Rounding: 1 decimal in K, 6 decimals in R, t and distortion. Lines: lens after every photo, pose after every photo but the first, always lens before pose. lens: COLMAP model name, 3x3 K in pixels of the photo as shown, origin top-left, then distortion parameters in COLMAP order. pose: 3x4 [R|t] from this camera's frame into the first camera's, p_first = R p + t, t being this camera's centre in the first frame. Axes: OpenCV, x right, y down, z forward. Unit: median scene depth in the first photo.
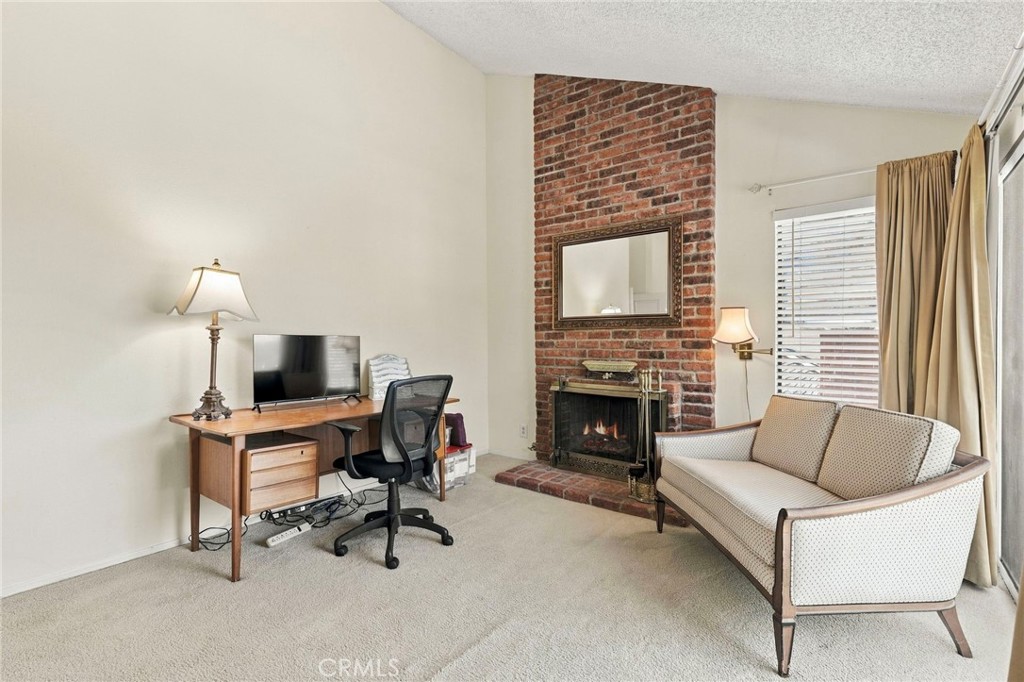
lens RADIAL K [[459.2, 0, 512.1], [0, 459.2, 339.6], [0, 0, 1]] dist [-0.000180, -0.000073]
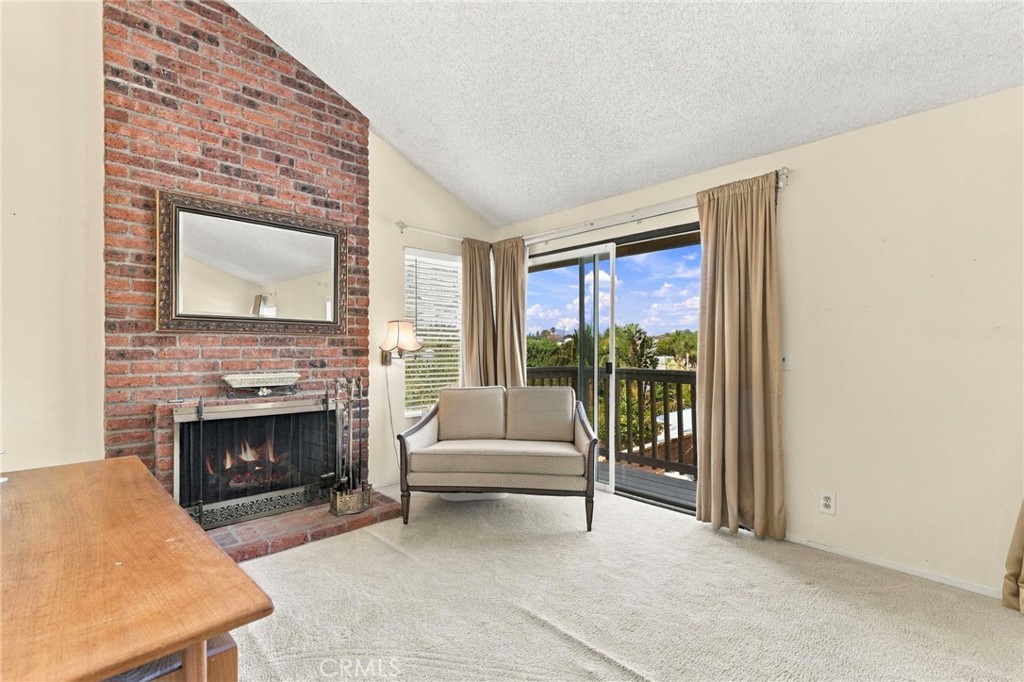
lens RADIAL K [[462.7, 0, 519.2], [0, 462.7, 345.2], [0, 0, 1]] dist [0.001394, -0.000161]
pose [[0.132322, 0.010057, 0.991156, -0.552095], [-0.002594, 0.999949, -0.009800, 0.003373], [-0.991203, -0.001274, 0.132342, 0.442841]]
